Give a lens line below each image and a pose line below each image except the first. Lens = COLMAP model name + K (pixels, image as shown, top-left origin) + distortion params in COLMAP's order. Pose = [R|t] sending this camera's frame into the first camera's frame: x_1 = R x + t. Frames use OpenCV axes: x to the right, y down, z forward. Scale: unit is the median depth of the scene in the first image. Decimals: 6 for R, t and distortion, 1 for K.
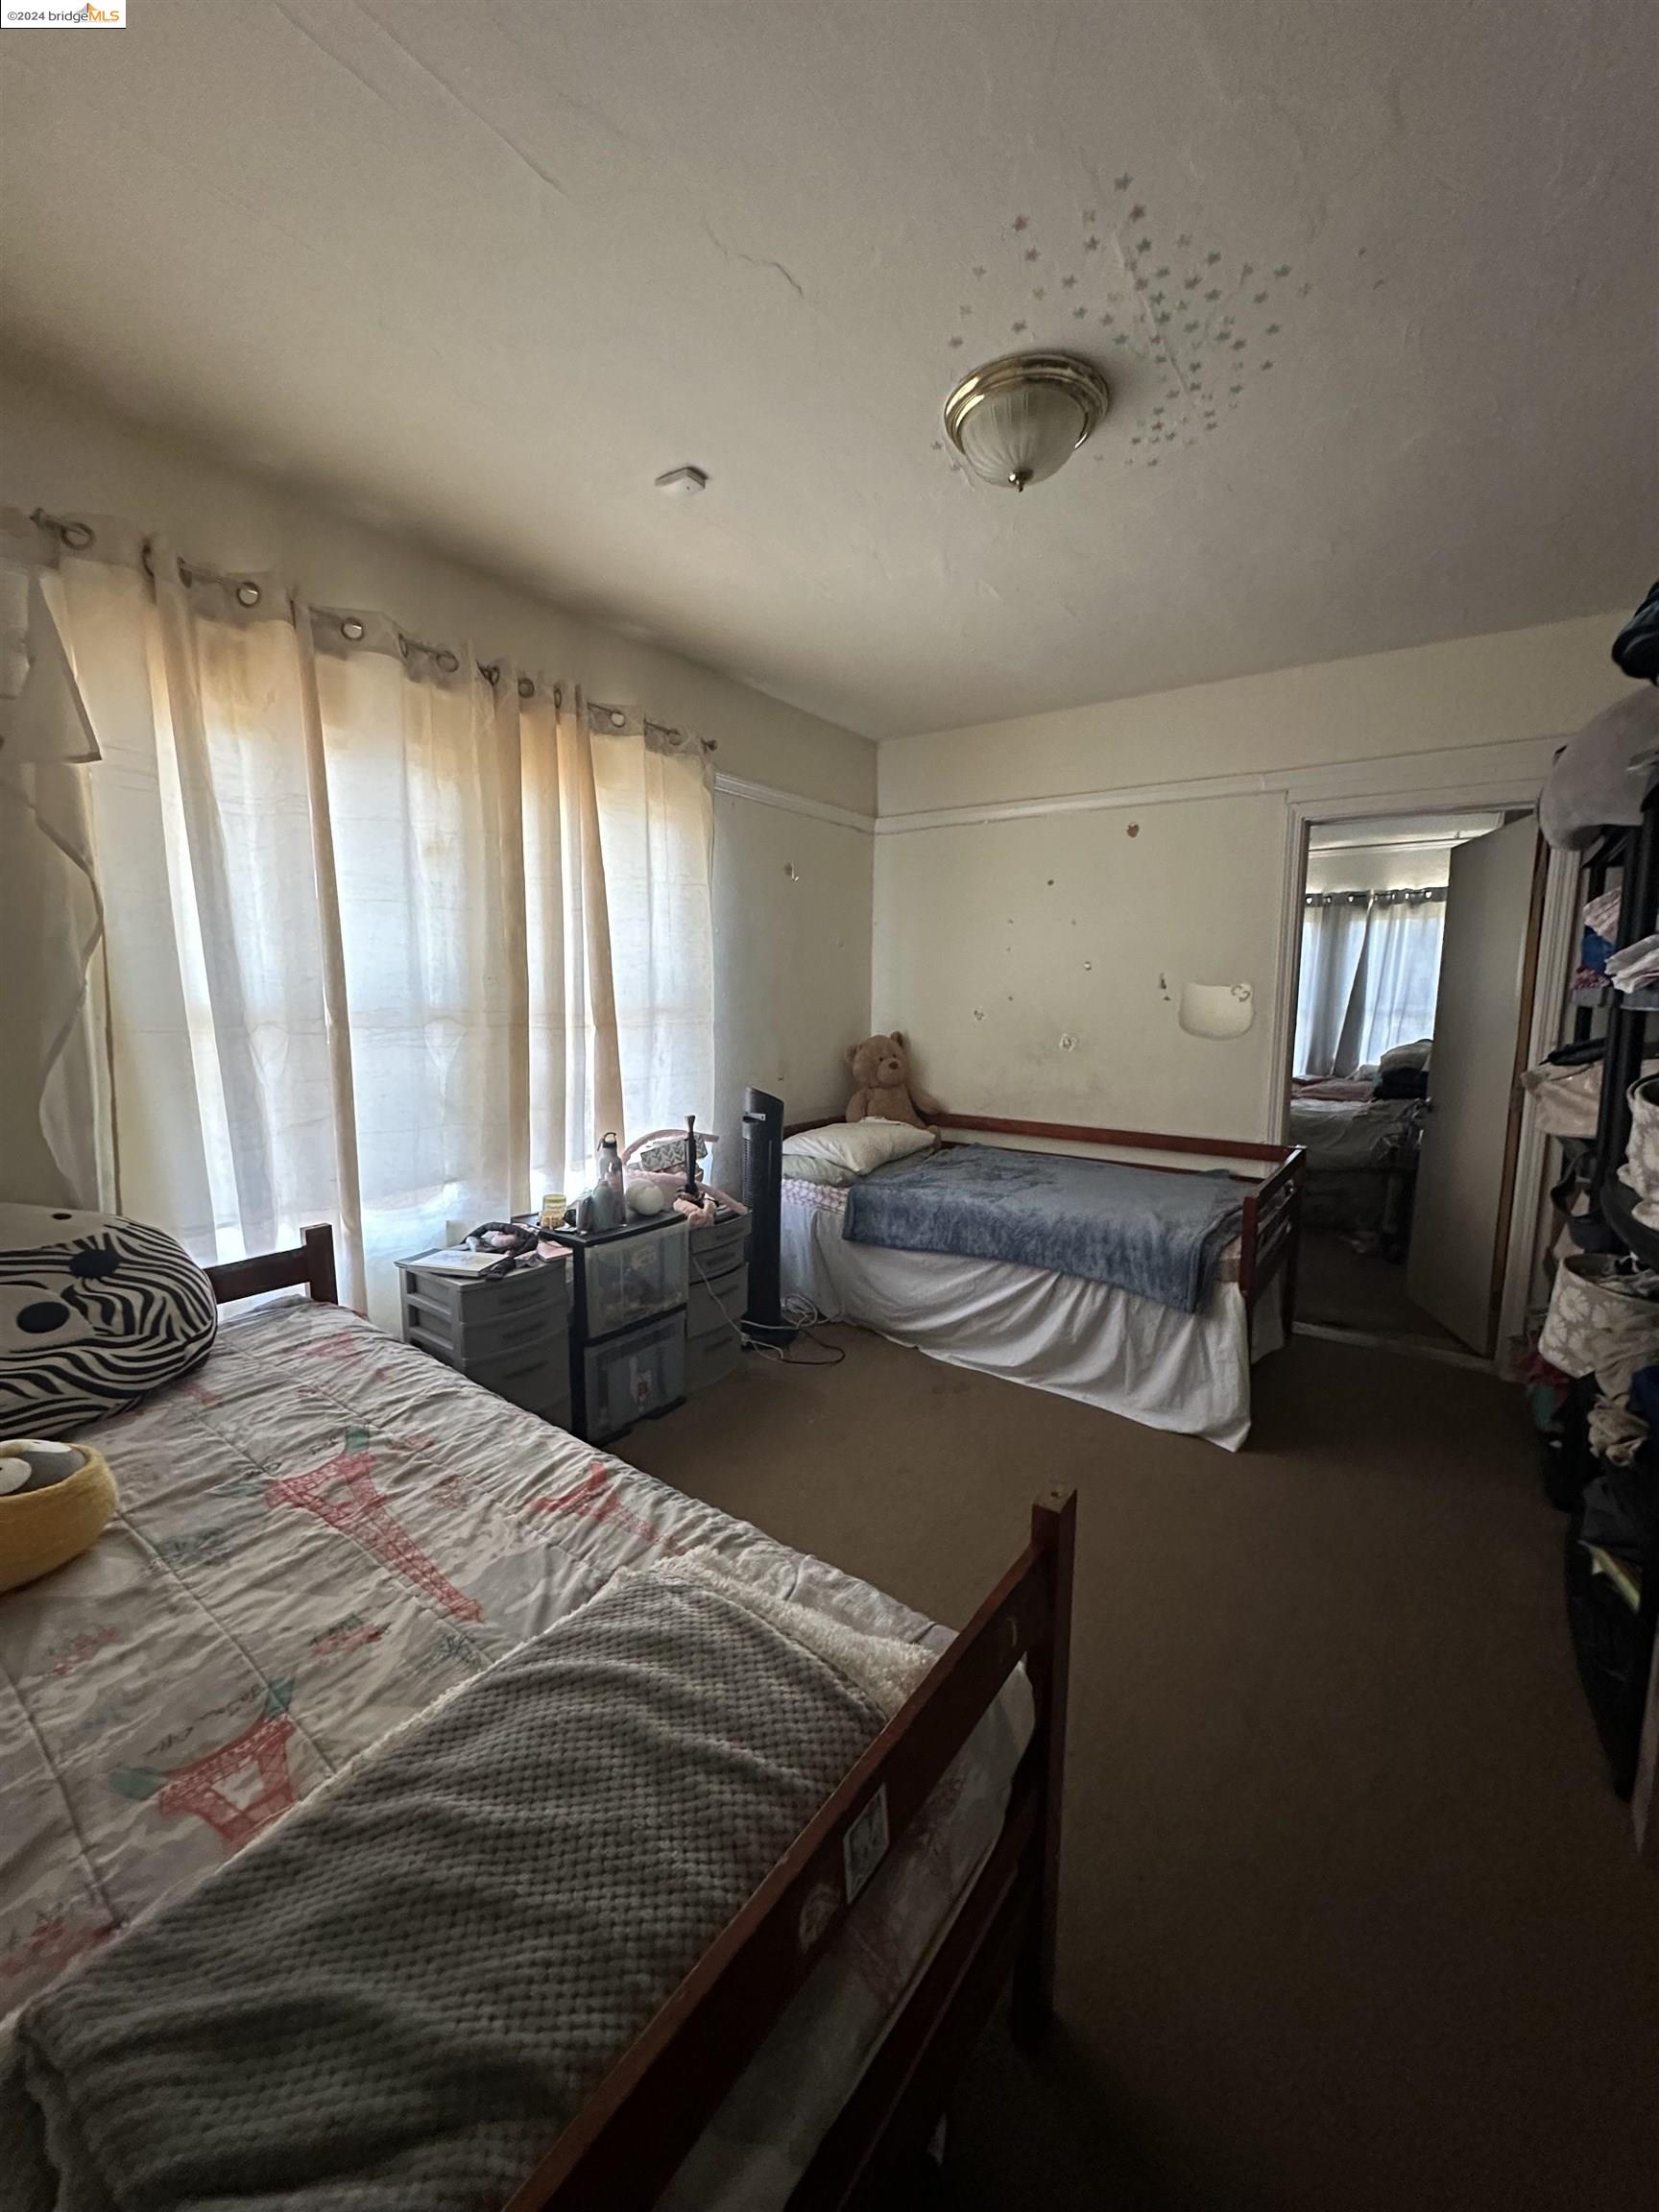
lens RADIAL K [[877.5, 0, 833.7], [0, 877.5, 1099.5], [0, 0, 1]] dist [-0.005492, 0.000199]
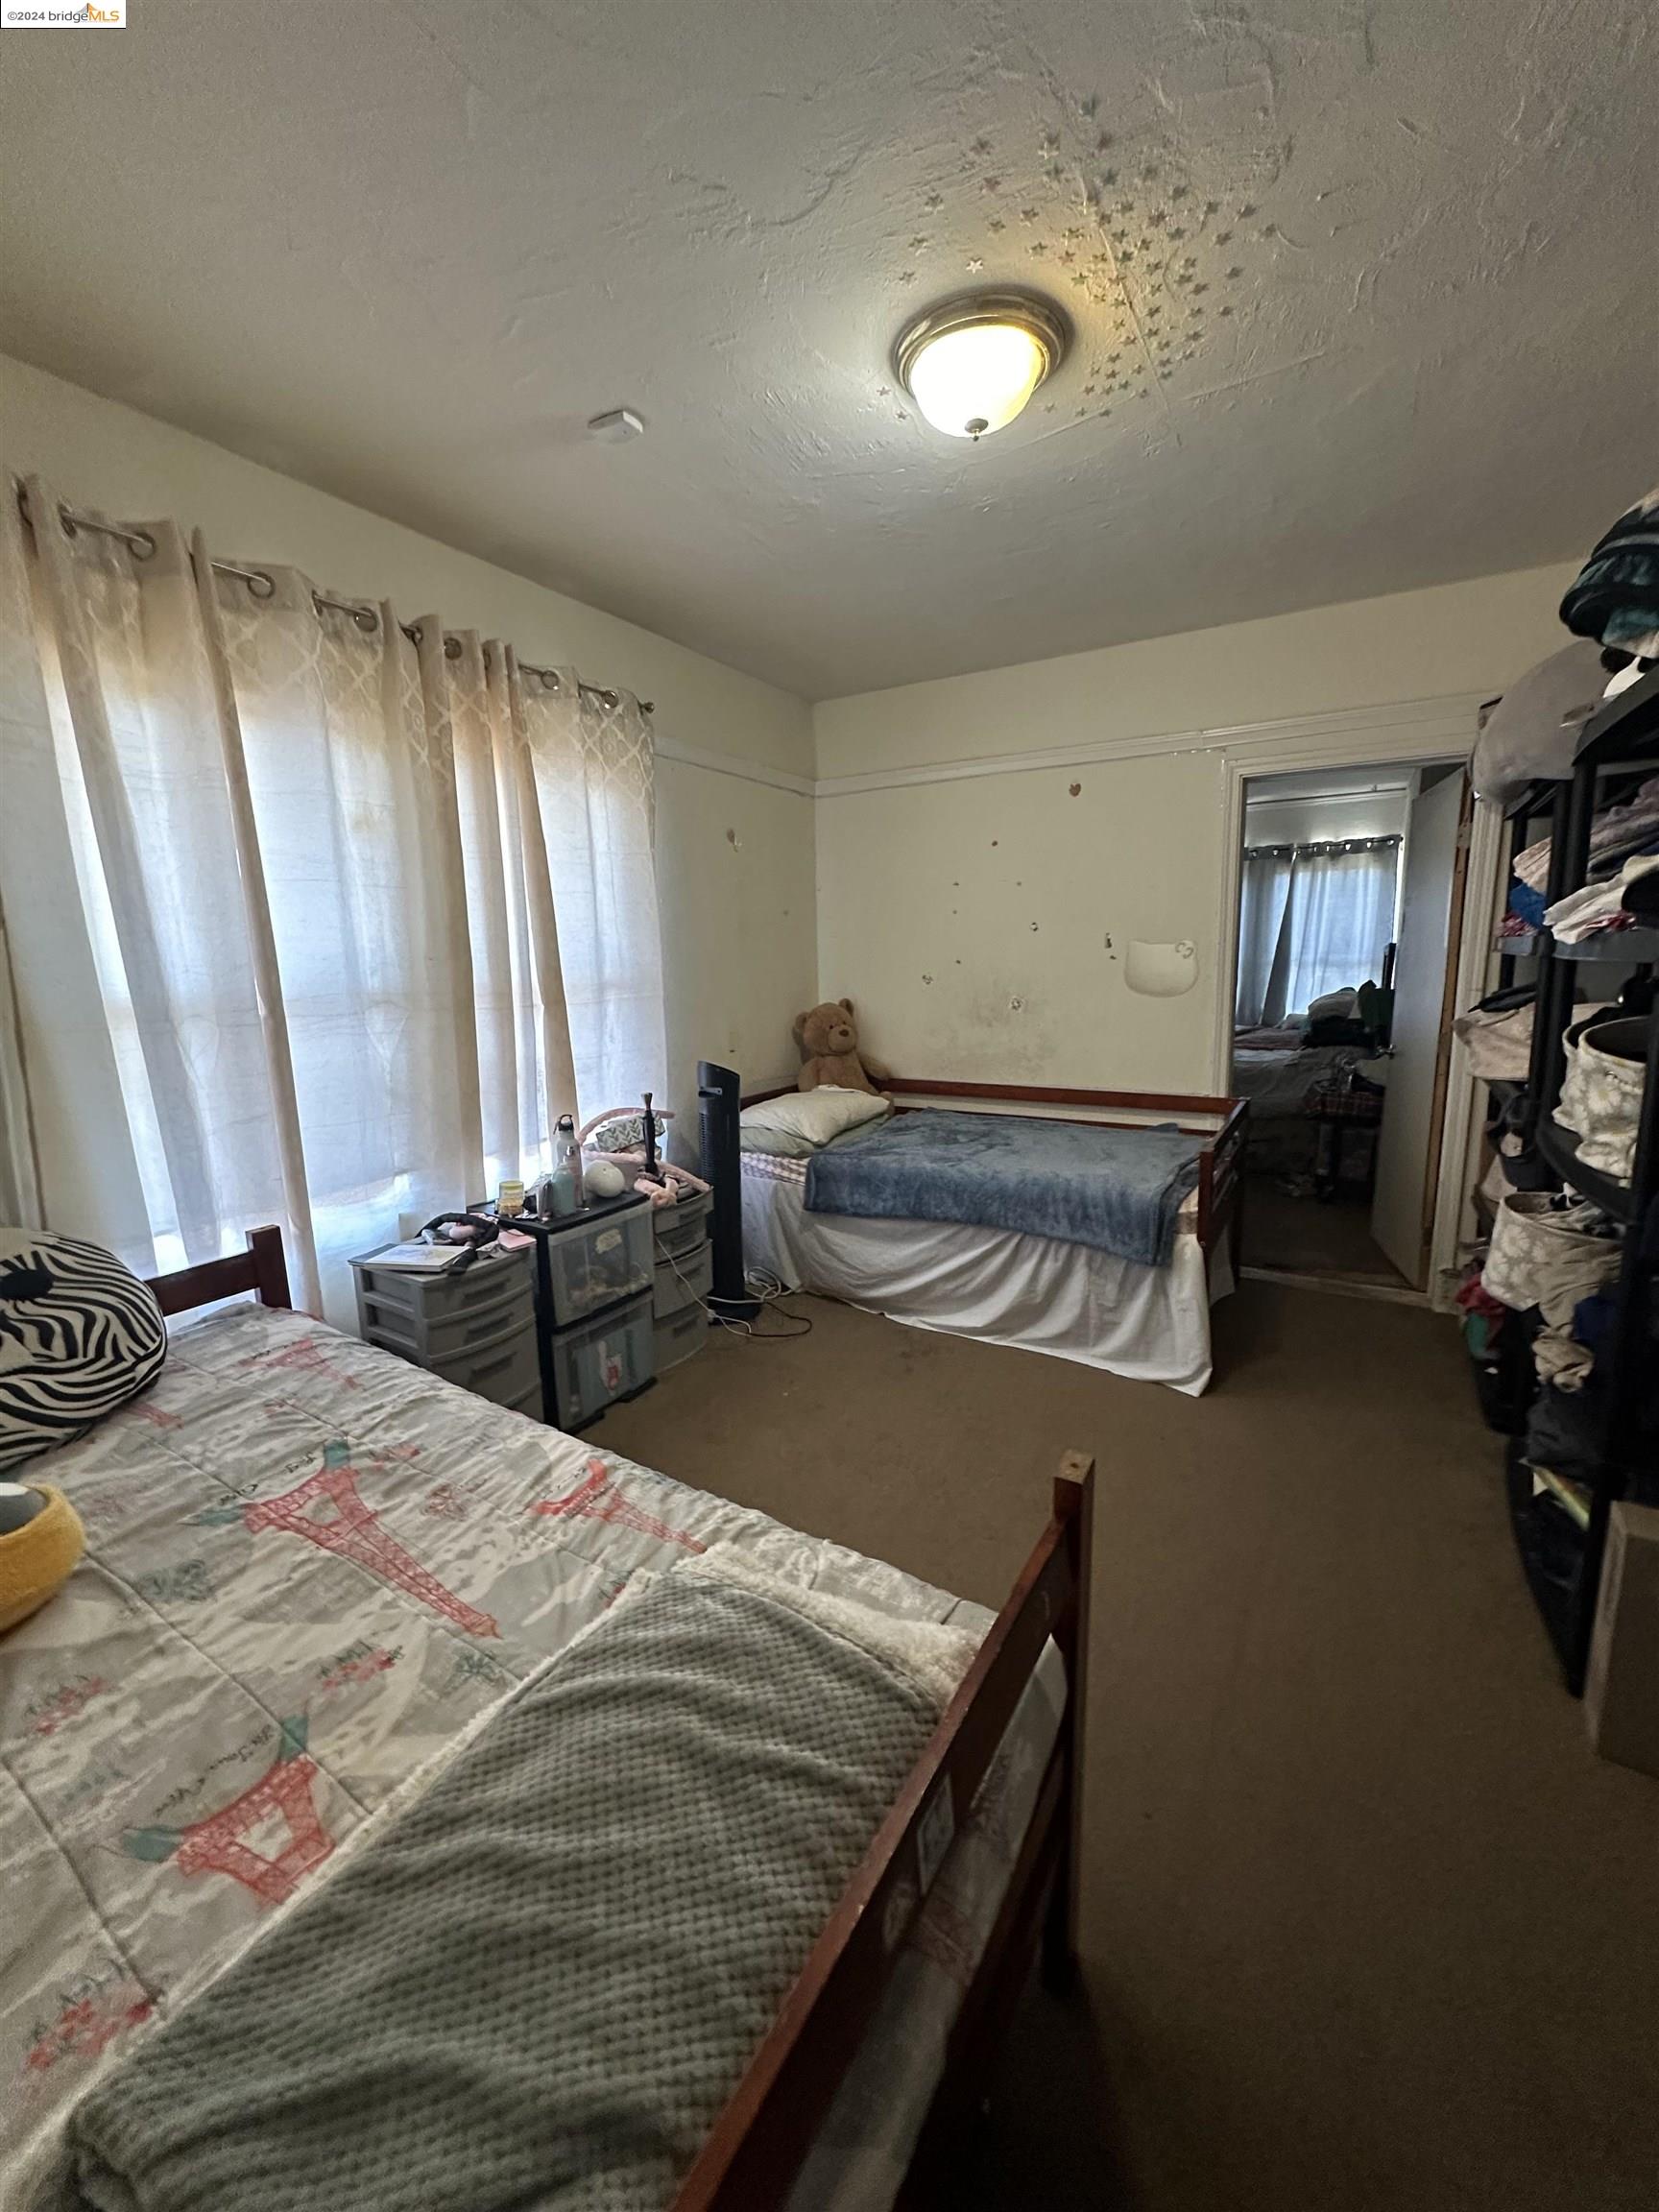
lens RADIAL K [[877.5, 0, 831.2], [0, 877.5, 1099.5], [0, 0, 1]] dist [-0.005492, 0.000199]
pose [[0.996481, -0.041711, 0.072706, -0.051662], [0.038701, 0.998354, 0.042326, -0.014320], [-0.074352, -0.039363, 0.996455, 0.020366]]
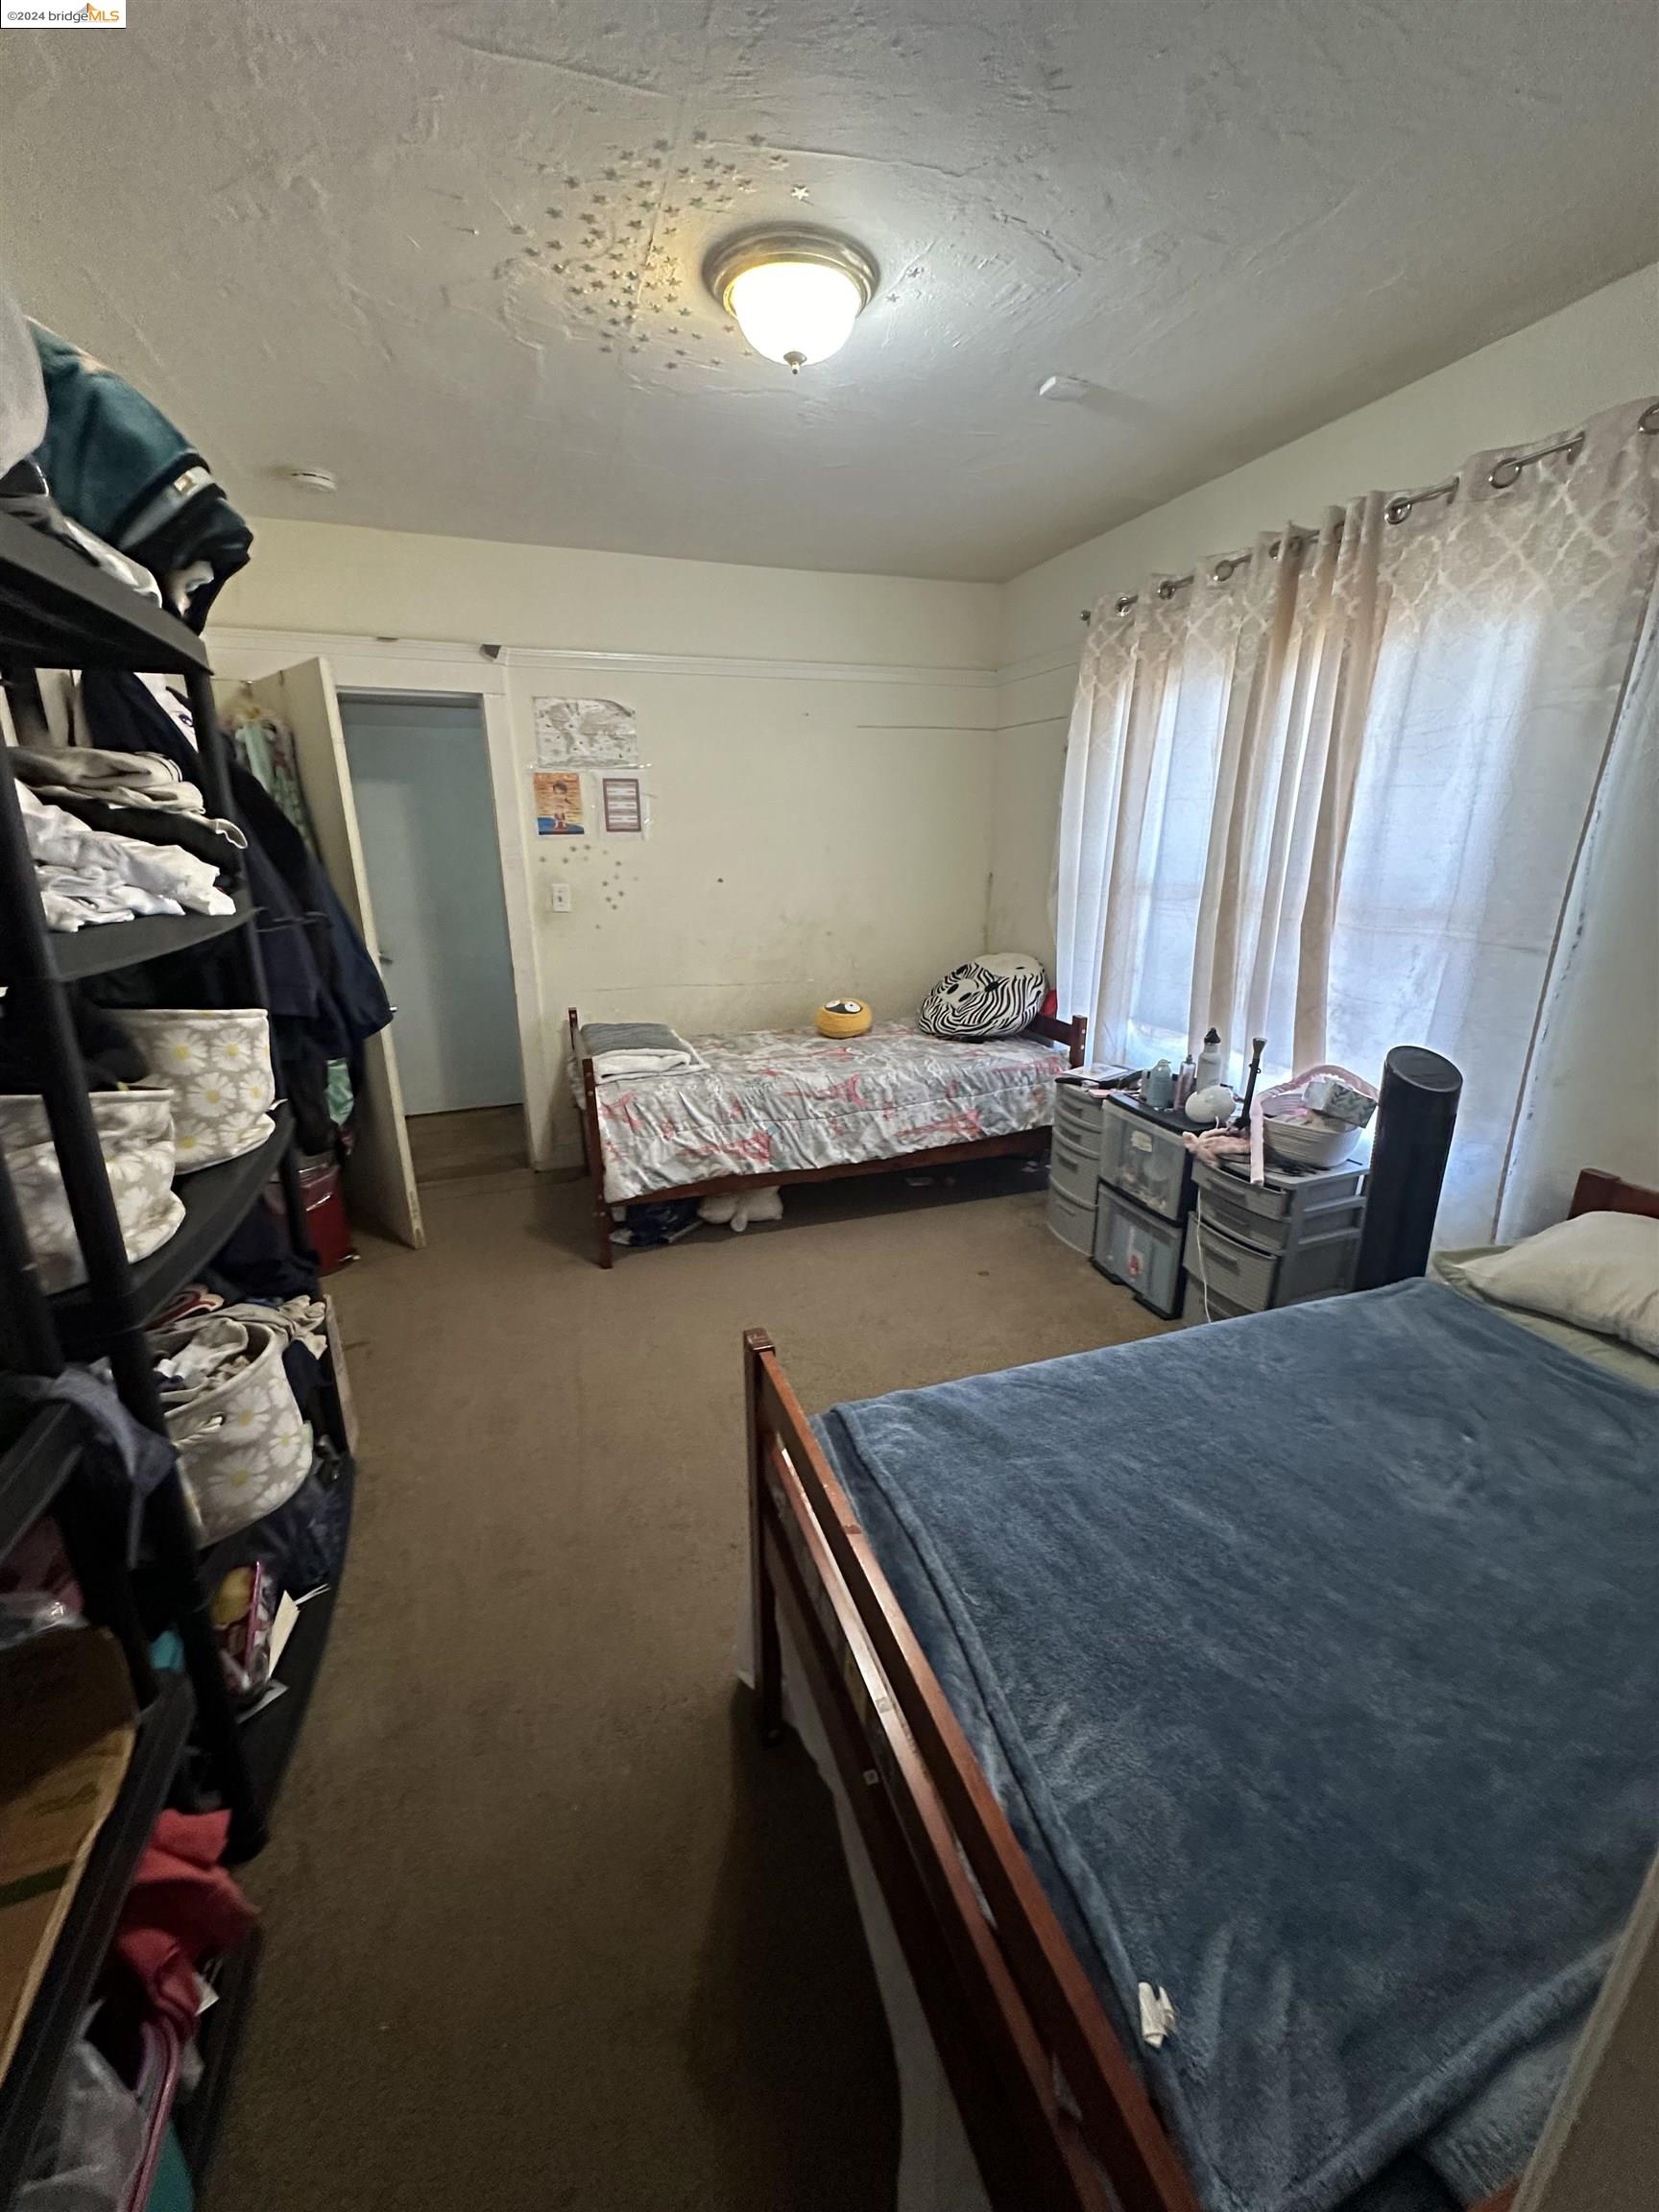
lens RADIAL K [[877.5, 0, 839.9], [0, 877.5, 1089.4], [0, 0, 1]] dist [-0.005492, 0.000199]
pose [[-0.572100, 0.226071, -0.788412, 1.227109], [-0.107710, 0.932229, 0.345467, -0.305363], [0.813081, 0.282561, -0.508978, 1.897421]]
